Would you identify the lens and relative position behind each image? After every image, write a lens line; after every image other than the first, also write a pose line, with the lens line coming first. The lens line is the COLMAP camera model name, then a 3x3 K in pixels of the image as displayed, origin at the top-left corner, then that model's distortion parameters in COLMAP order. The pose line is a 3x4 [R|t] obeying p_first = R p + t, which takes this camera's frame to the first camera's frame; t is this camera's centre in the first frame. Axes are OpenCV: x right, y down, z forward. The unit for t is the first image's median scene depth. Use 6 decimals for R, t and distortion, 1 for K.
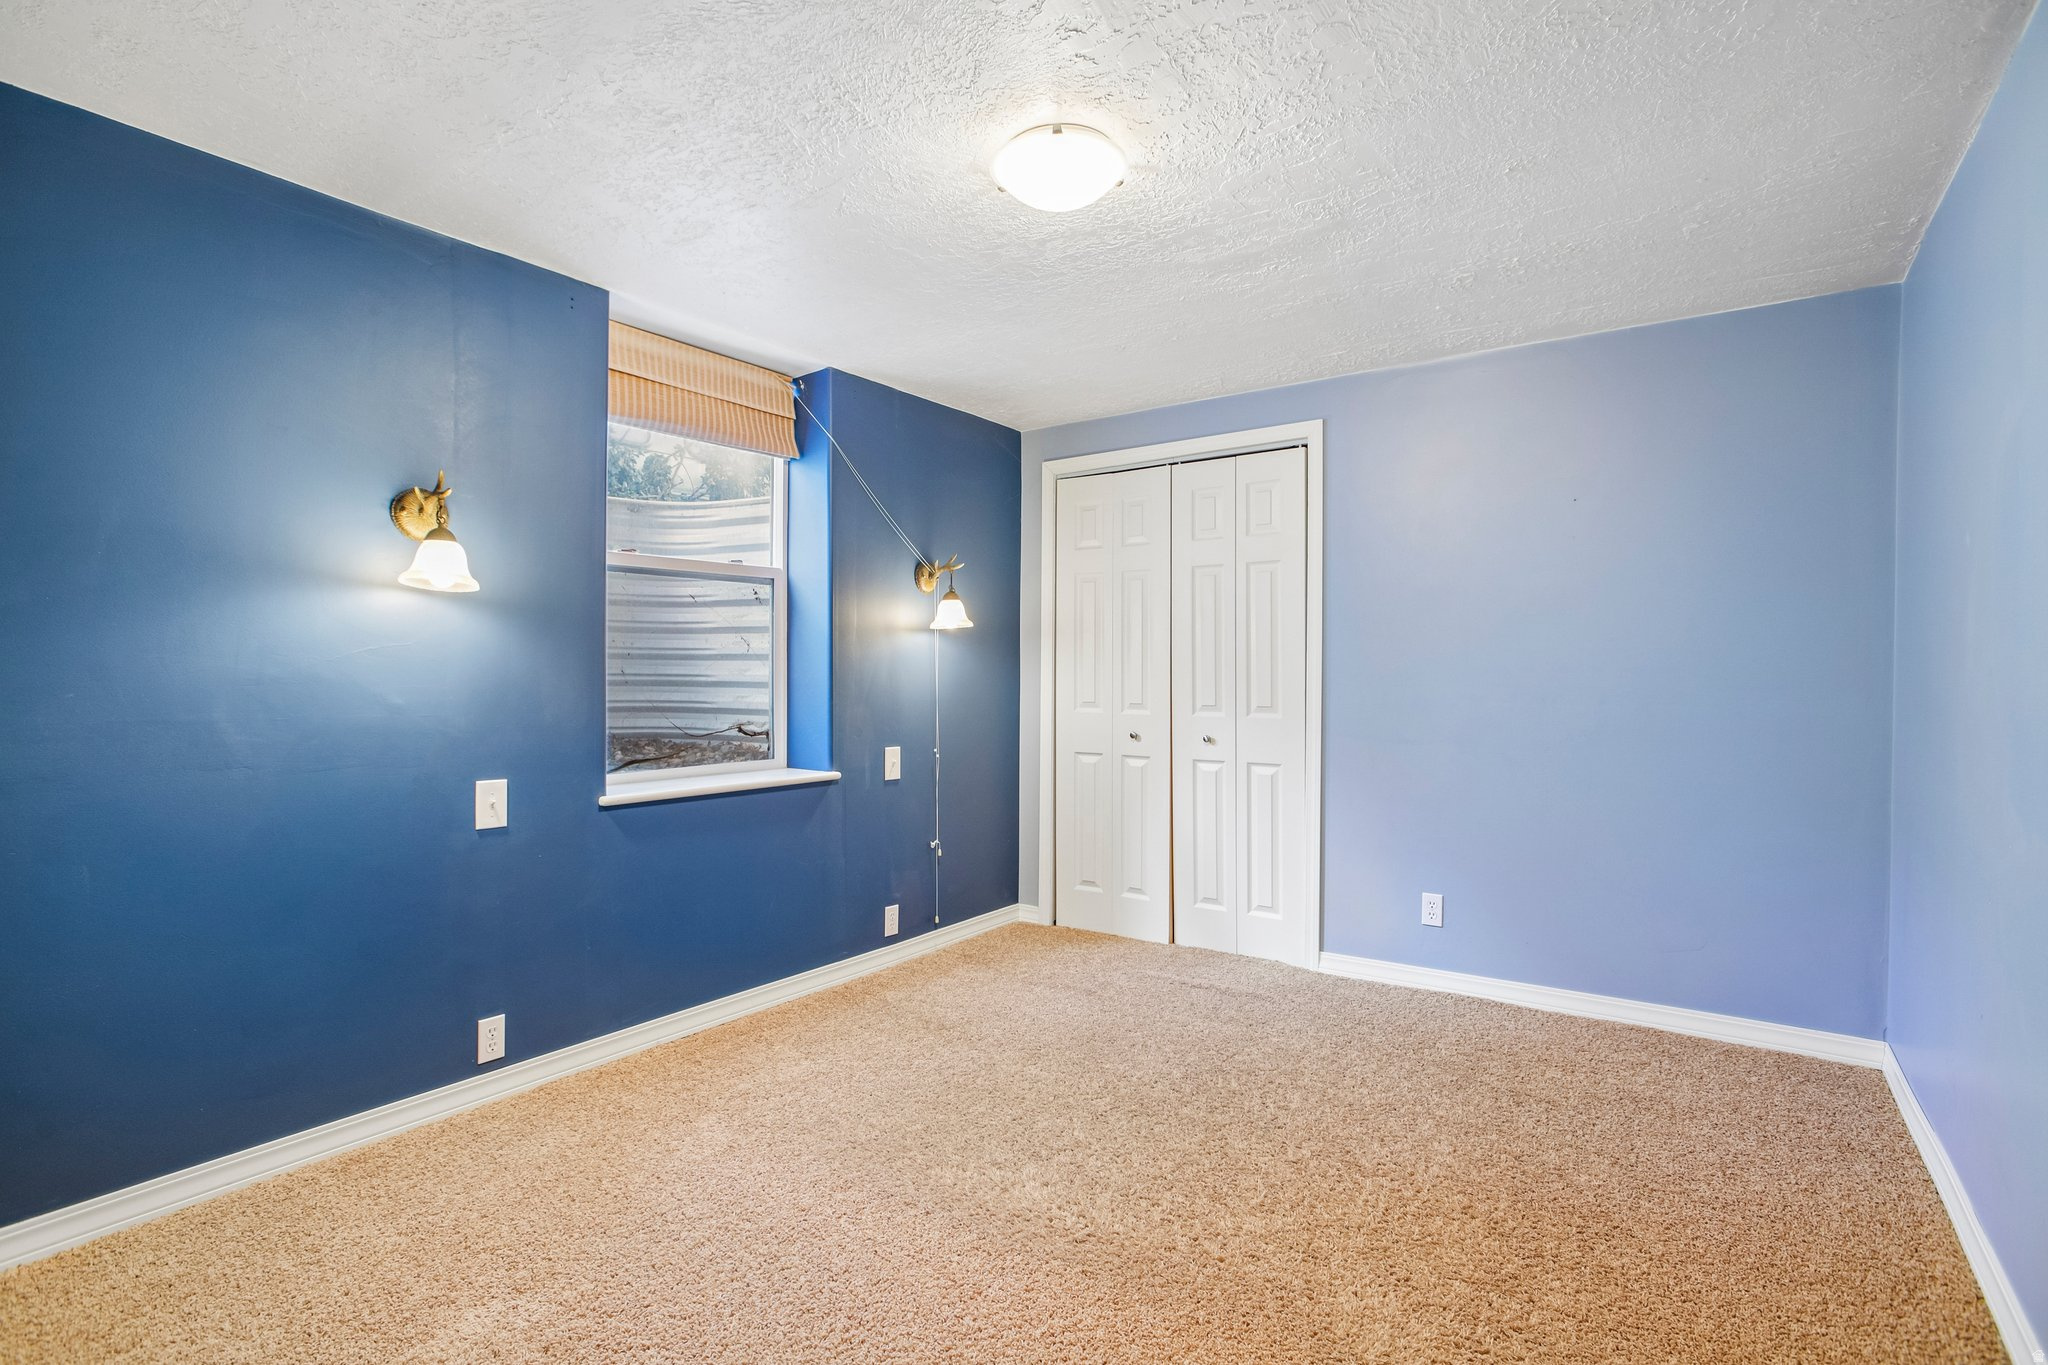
lens RADIAL K [[962.6, 0, 1020.9], [0, 962.6, 683.5], [0, 0, 1]] dist [-0.028405, 0.002076]
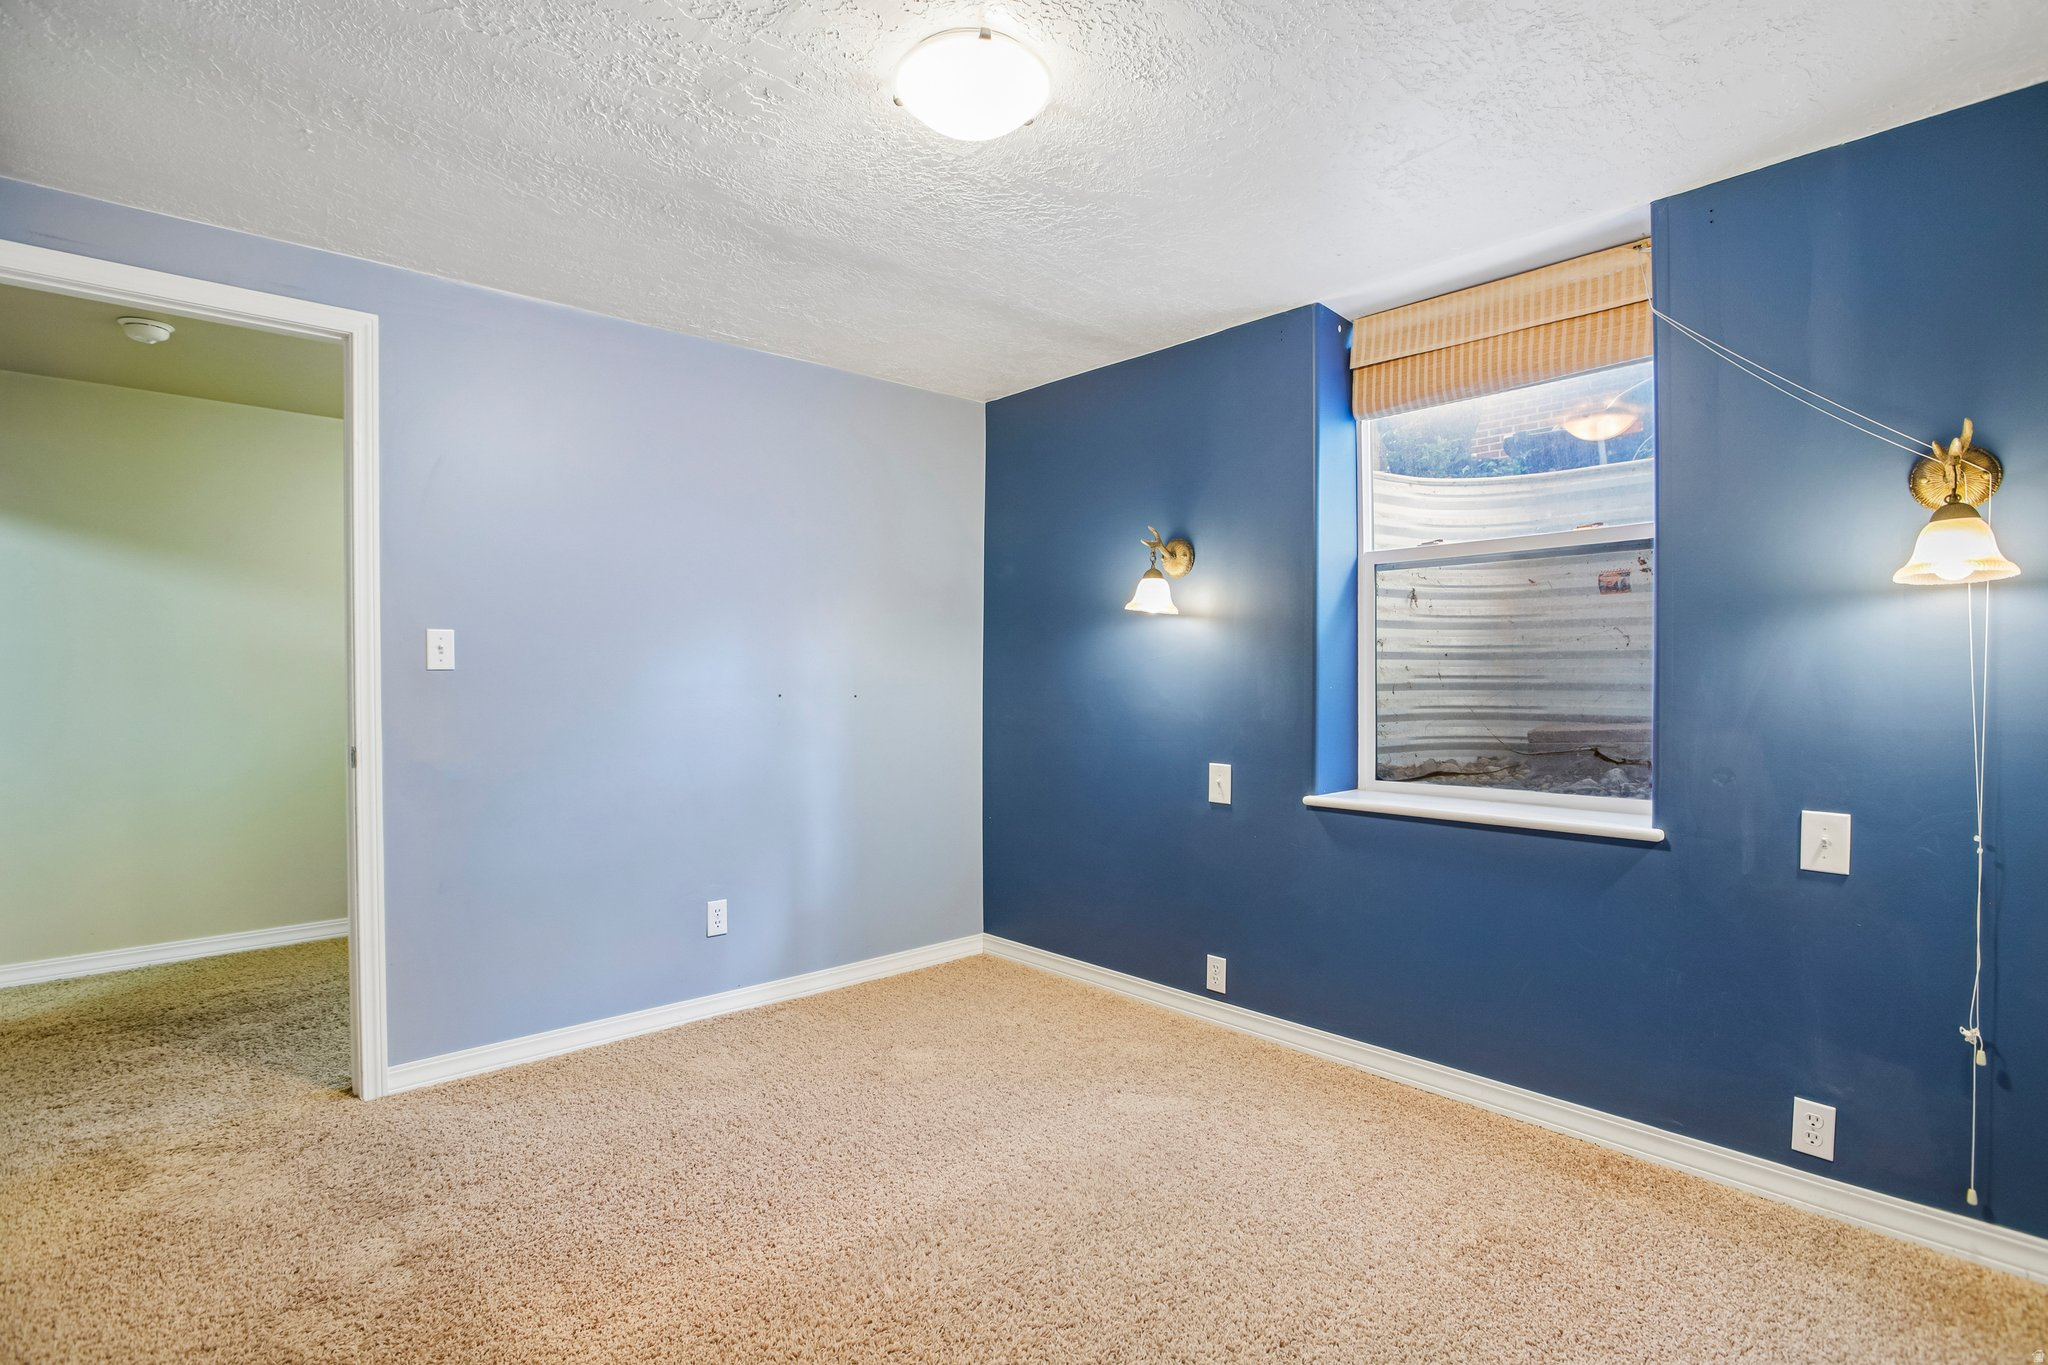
lens RADIAL K [[962.6, 0, 1020.9], [0, 962.6, 683.5], [0, 0, 1]] dist [-0.028405, 0.002076]
pose [[-0.191860, 0.003986, -0.981414, 0.508324], [-0.011276, 0.999917, 0.006265, -0.005012], [0.981358, 0.012268, -0.191799, 0.706183]]
